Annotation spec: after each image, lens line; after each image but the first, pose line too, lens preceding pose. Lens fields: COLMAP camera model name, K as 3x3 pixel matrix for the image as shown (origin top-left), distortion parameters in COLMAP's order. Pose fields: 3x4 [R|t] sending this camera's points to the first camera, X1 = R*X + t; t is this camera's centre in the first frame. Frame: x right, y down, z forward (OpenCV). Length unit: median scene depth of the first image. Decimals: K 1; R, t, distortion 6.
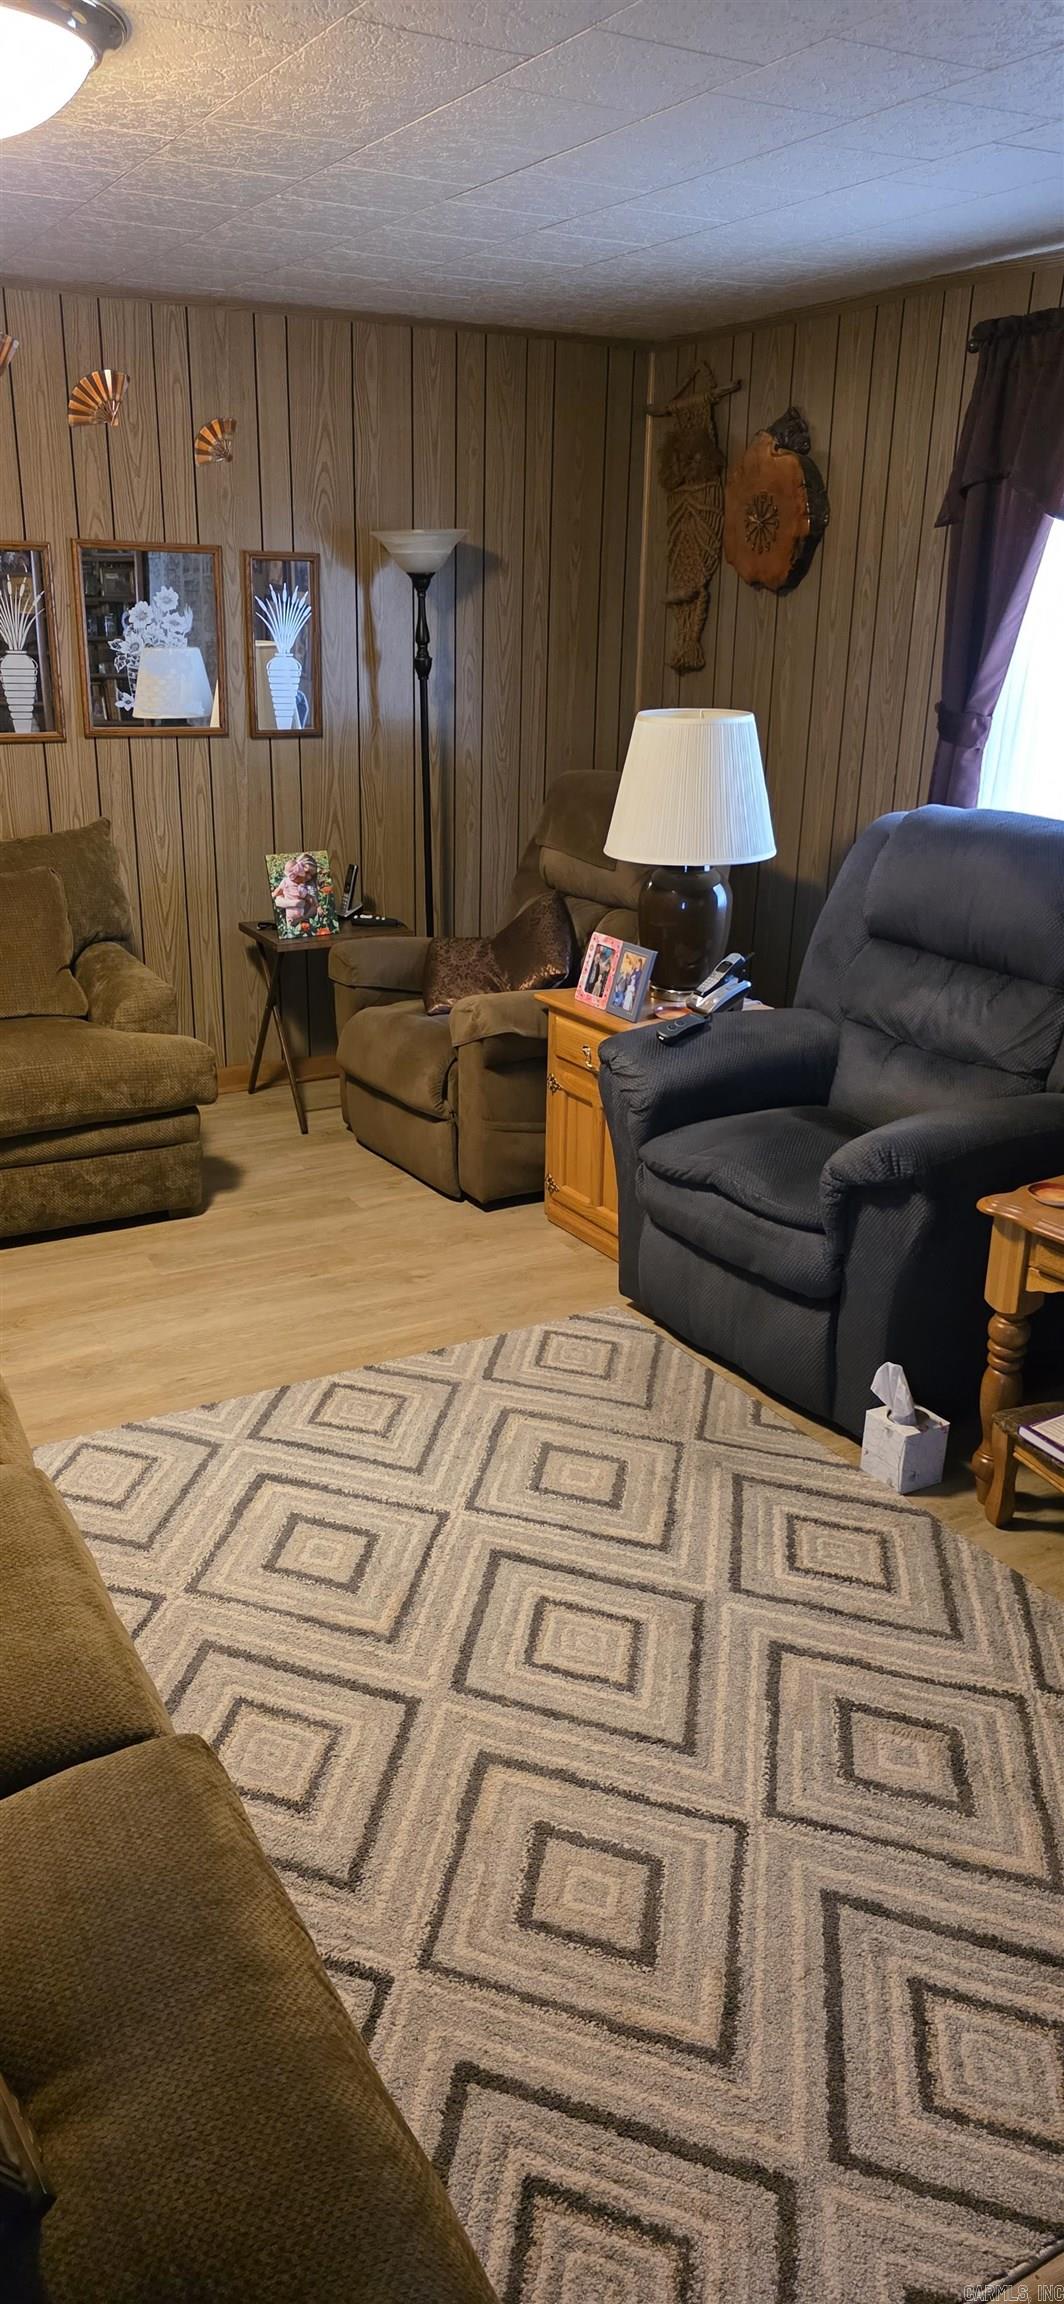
lens RADIAL K [[1530.6, 0, 502.6], [0, 1530.6, 1177.1], [0, 0, 1]] dist [0.065535, -0.089358]
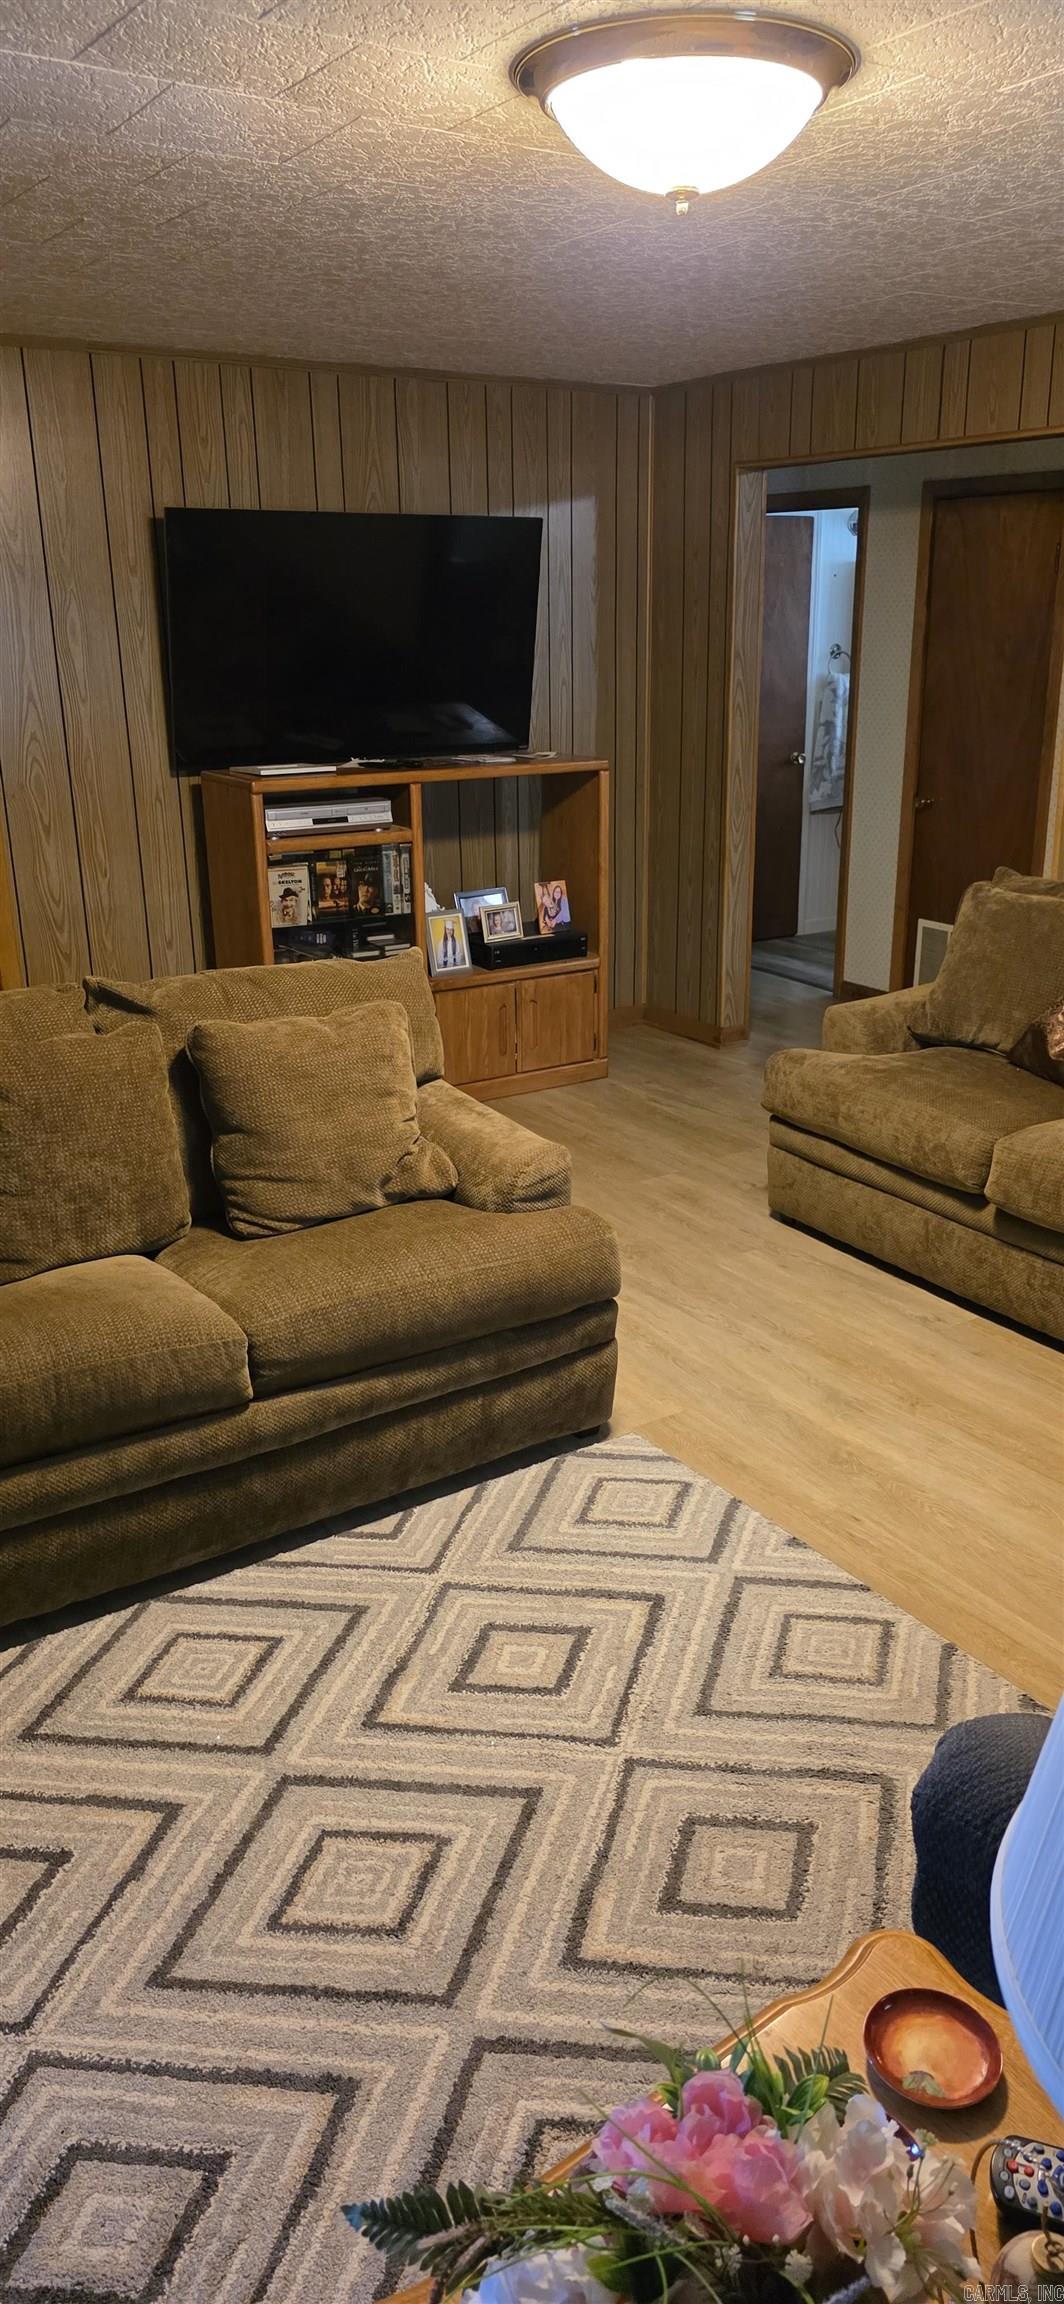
lens RADIAL K [[1557.1, 0, 566.5], [0, 1557.1, 1138.5], [0, 0, 1]] dist [0.005343, -0.001092]
pose [[0.097980, 0.307590, -0.946461, 0.722293], [-0.351249, 0.900520, 0.256297, -0.306773], [0.931141, 0.307331, 0.196274, 0.800044]]
